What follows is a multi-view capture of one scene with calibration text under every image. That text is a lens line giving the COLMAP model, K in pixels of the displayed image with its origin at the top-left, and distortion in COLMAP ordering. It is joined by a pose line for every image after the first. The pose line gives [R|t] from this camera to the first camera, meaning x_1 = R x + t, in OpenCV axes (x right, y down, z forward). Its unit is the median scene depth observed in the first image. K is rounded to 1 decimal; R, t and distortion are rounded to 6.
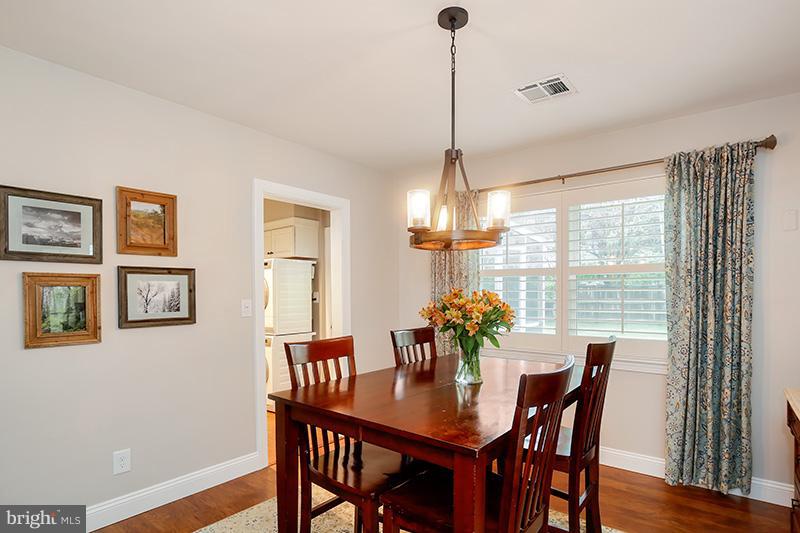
lens RADIAL K [[411.3, 0, 400.9], [0, 411.3, 304.7], [0, 0, 1]] dist [-0.004457, -0.000559]
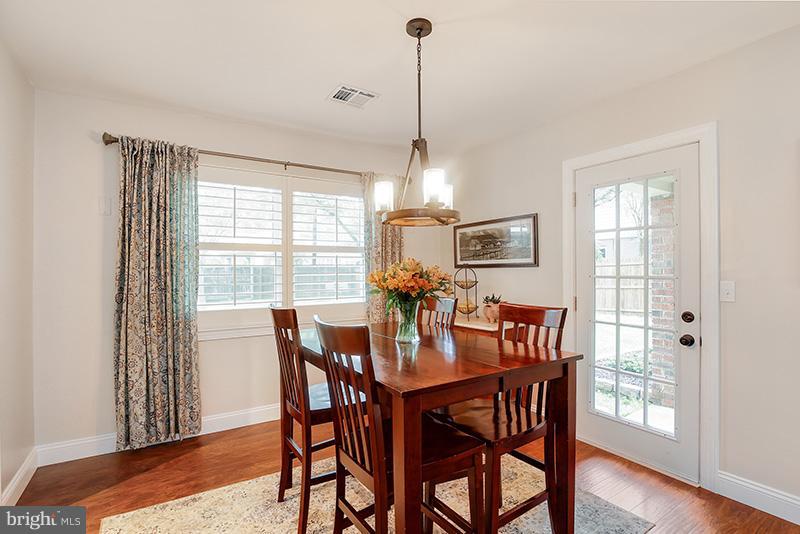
lens RADIAL K [[379.5, 0, 396.1], [0, 379.5, 264.9], [0, 0, 1]] dist [-0.025365, 0.000222]
pose [[0.330842, 0.011570, 0.943615, -0.592154], [0.033456, 0.999152, -0.023981, -0.002573], [-0.943093, 0.039503, 0.330175, 0.492422]]
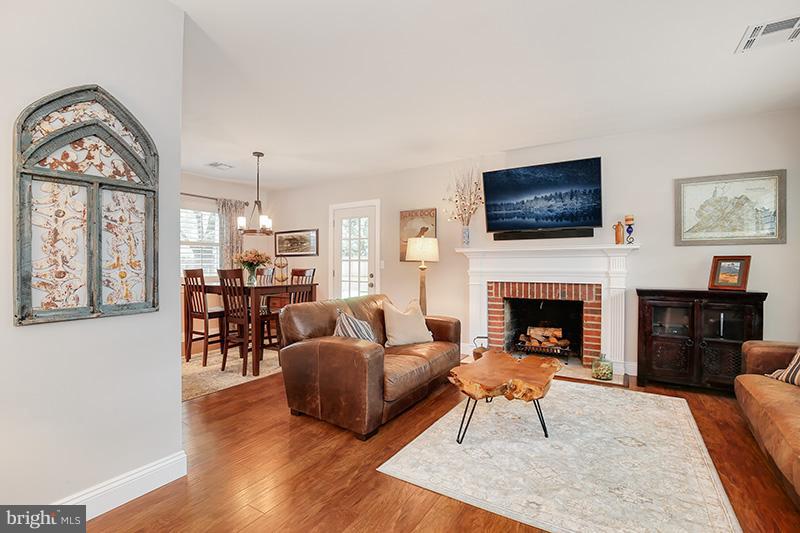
lens RADIAL K [[379.5, 0, 396.1], [0, 379.5, 264.4], [0, 0, 1]] dist [-0.025365, 0.000222]
pose [[-0.108811, 0.011049, 0.994001, -1.652936], [0.031455, 0.999476, -0.007667, 0.072187], [-0.993565, 0.030432, -0.109101, 0.254885]]
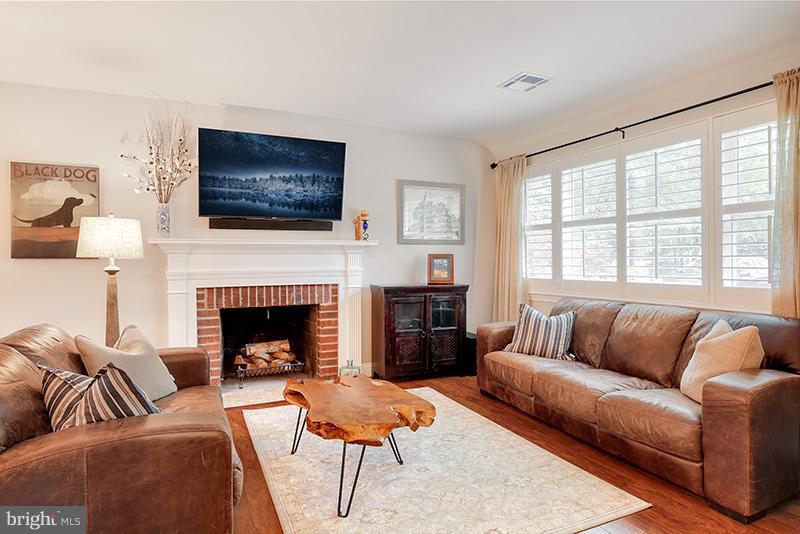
lens RADIAL K [[463.4, 0, 400.0], [0, 463.4, 267.0], [0, 0, 1]] dist [-0.033794, 0.000434]
pose [[-0.899383, 0.005647, 0.437124, -1.204062], [0.025610, 0.998880, 0.039788, 0.045305], [-0.436410, 0.046979, -0.898521, 0.650970]]
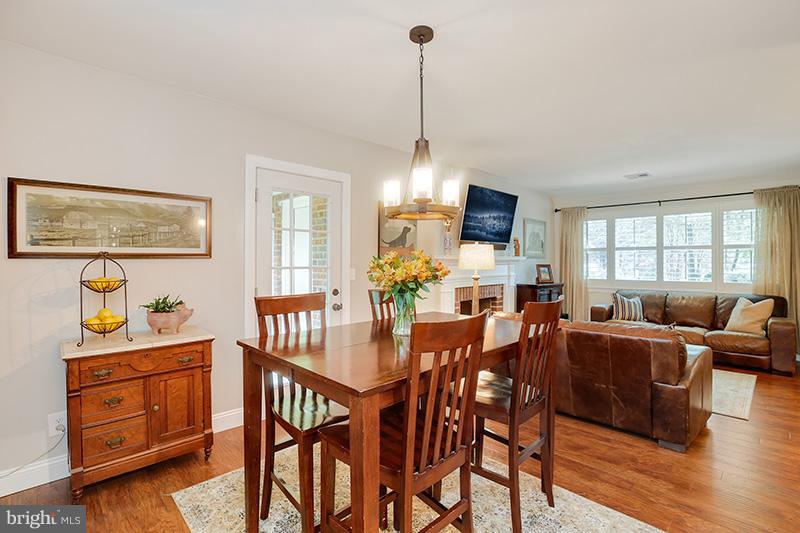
lens RADIAL K [[379.5, 0, 396.1], [0, 379.5, 264.4], [0, 0, 1]] dist [-0.025365, 0.000222]
pose [[-0.993991, 0.005288, 0.109330, 0.020172], [0.009685, 0.999164, 0.039726, -0.028883], [-0.109028, 0.040546, -0.993211, 1.400769]]
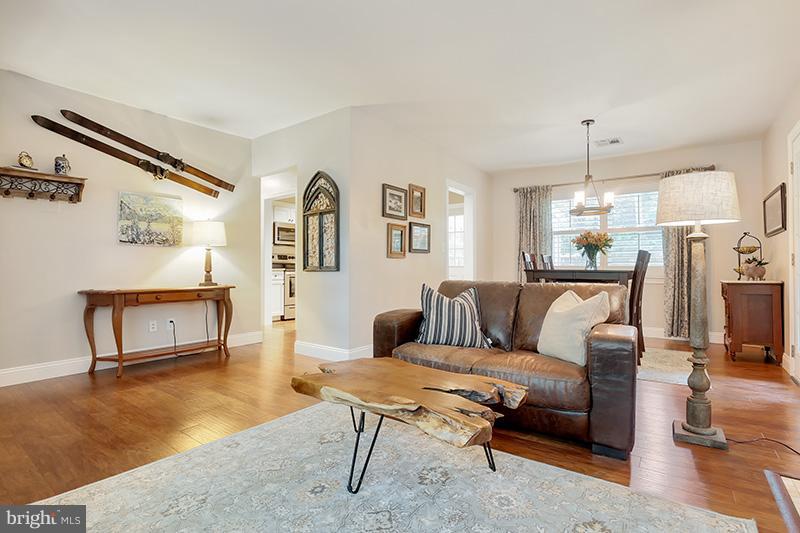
lens RADIAL K [[379.5, 0, 396.1], [0, 379.5, 264.4], [0, 0, 1]] dist [-0.025365, 0.000222]
pose [[0.999422, 0.007235, 0.033216, -0.731143], [-0.006046, 0.999342, -0.035751, 0.166369], [-0.033452, 0.035530, 0.998809, -0.791594]]
